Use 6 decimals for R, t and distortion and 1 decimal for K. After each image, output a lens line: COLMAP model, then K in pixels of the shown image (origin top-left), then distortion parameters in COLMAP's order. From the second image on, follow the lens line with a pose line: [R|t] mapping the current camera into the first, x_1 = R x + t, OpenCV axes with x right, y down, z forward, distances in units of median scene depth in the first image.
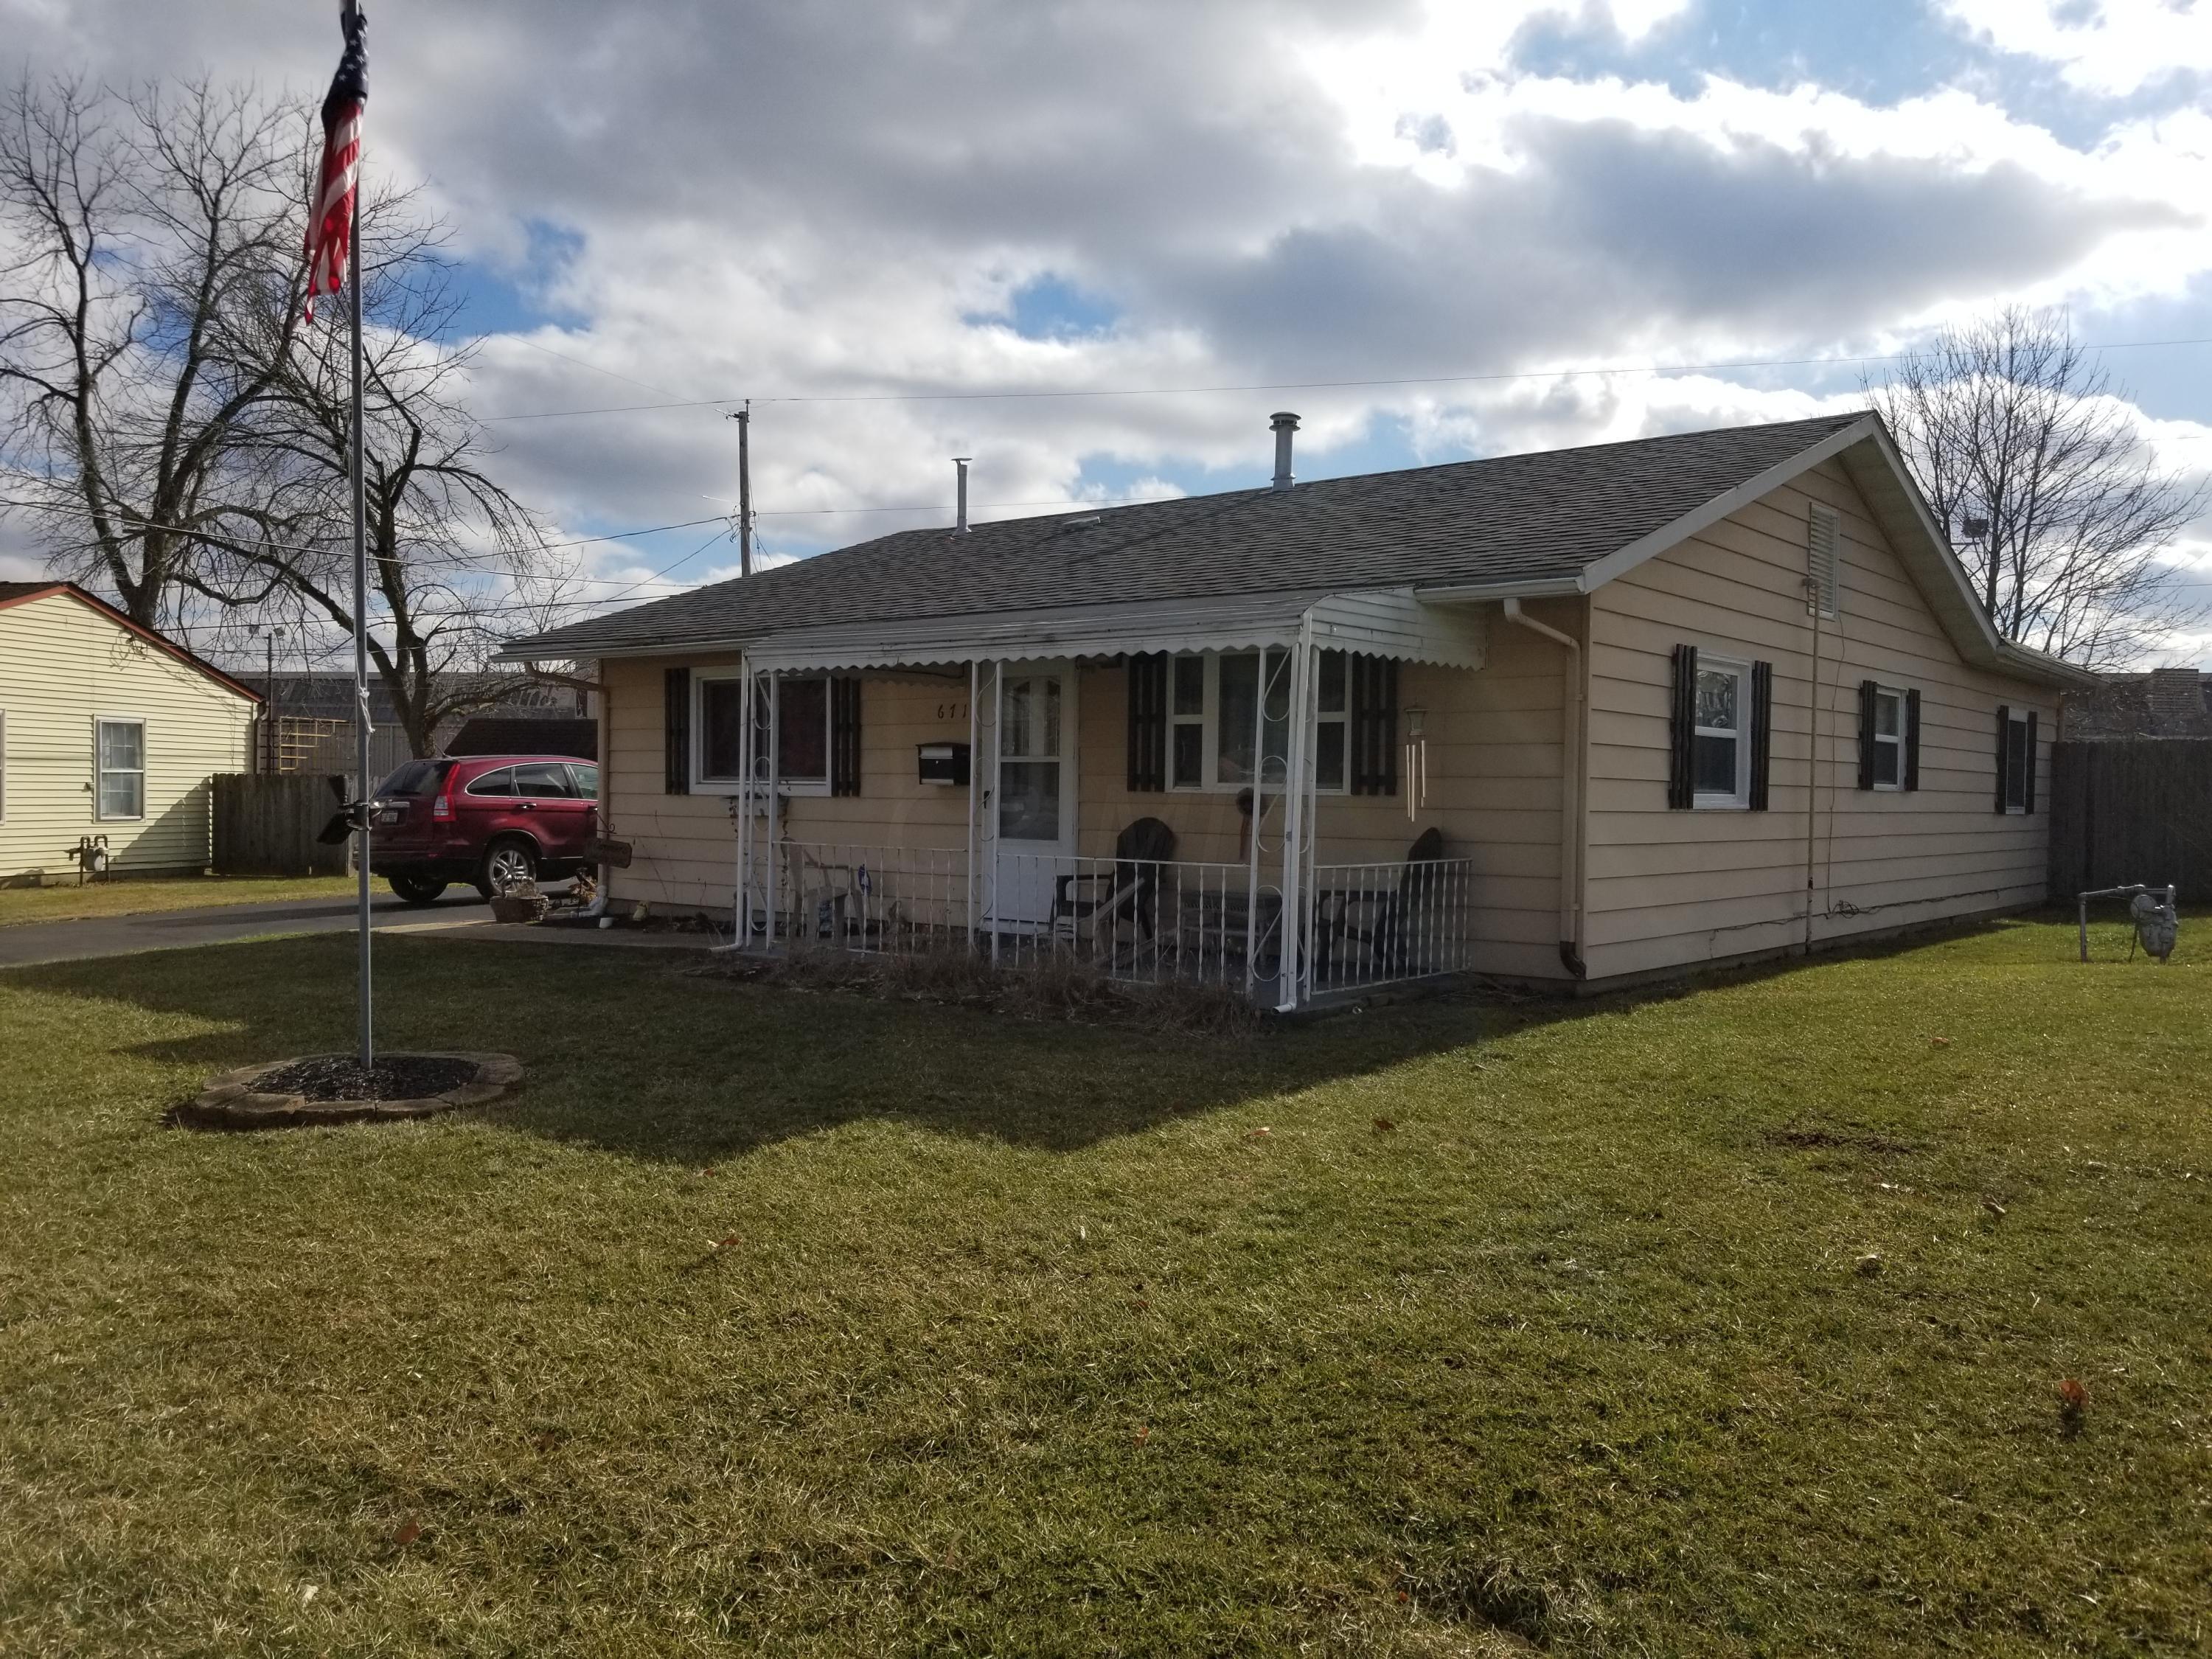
lens RADIAL K [[1763.0, 0, 1106.0], [0, 1763.0, 829.5], [0, 0, 1]] dist [0.006776, 0.002666]
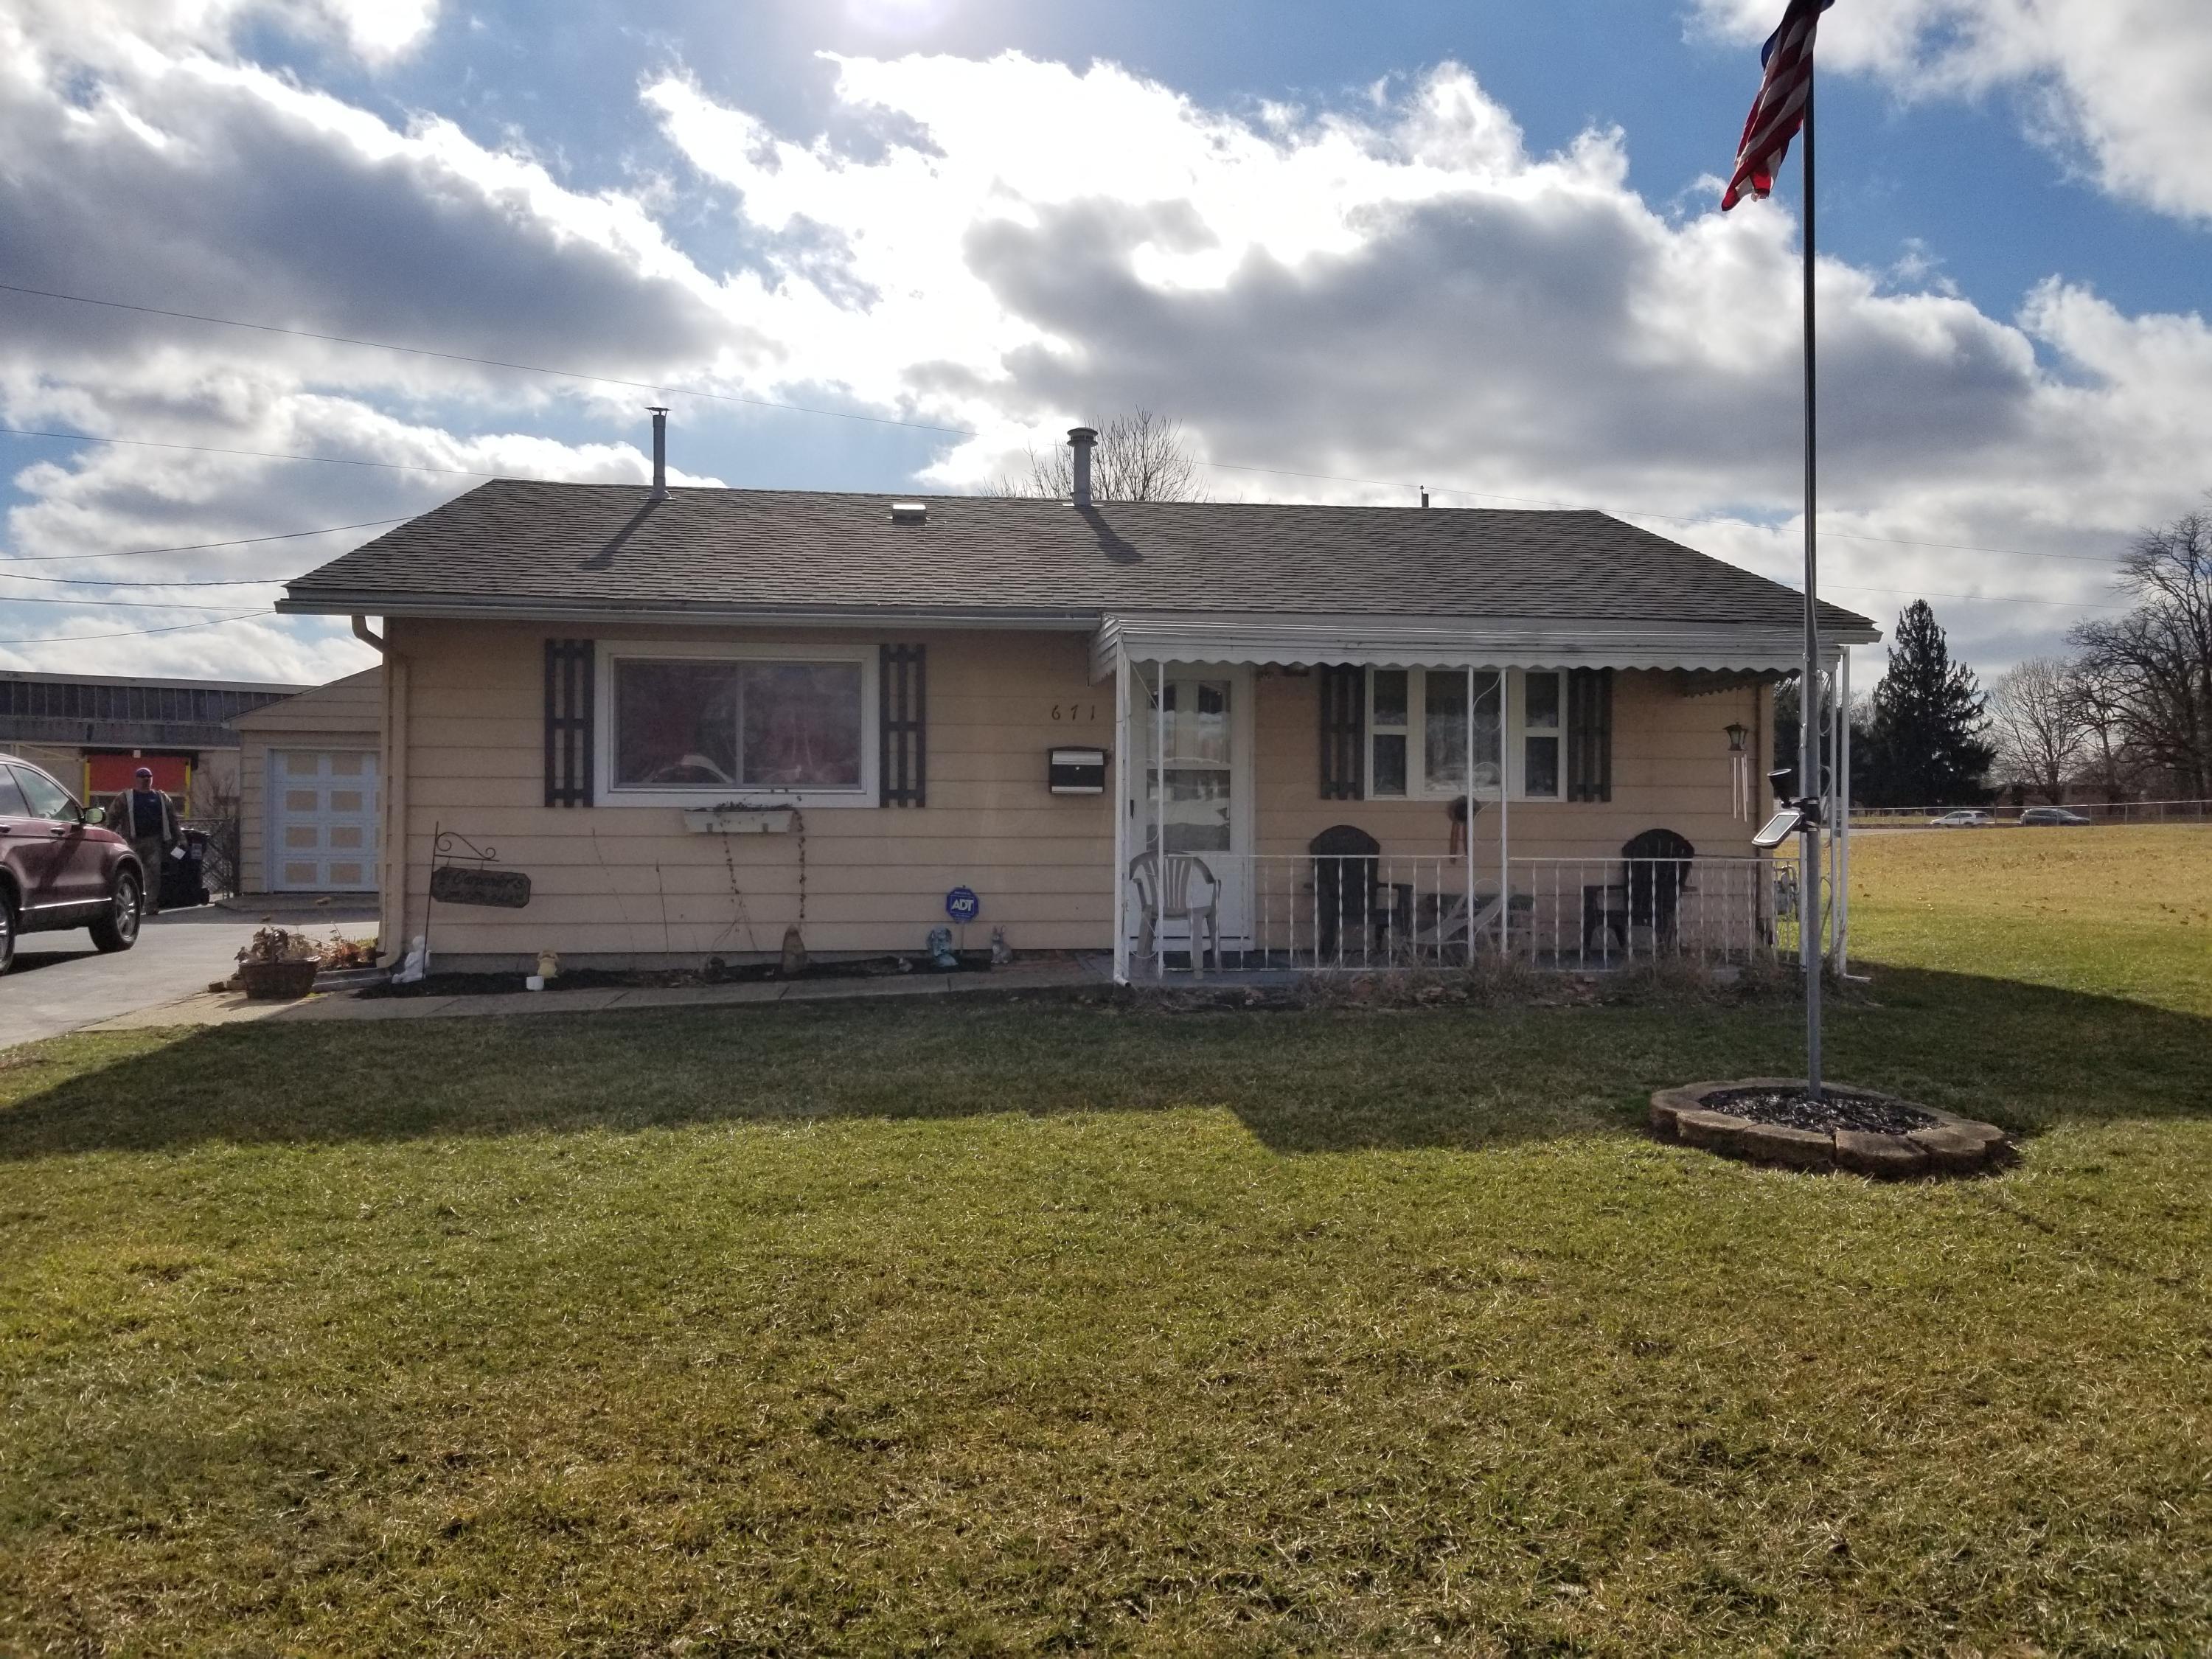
lens RADIAL K [[1658.1, 0, 1106.0], [0, 1658.1, 829.5], [0, 0, 1]] dist [-0.003731, -0.001226]
pose [[0.678840, -0.012931, 0.734172, -0.776919], [0.021492, 0.999766, -0.002263, -0.004631], [-0.733971, 0.017315, 0.678960, 0.445966]]
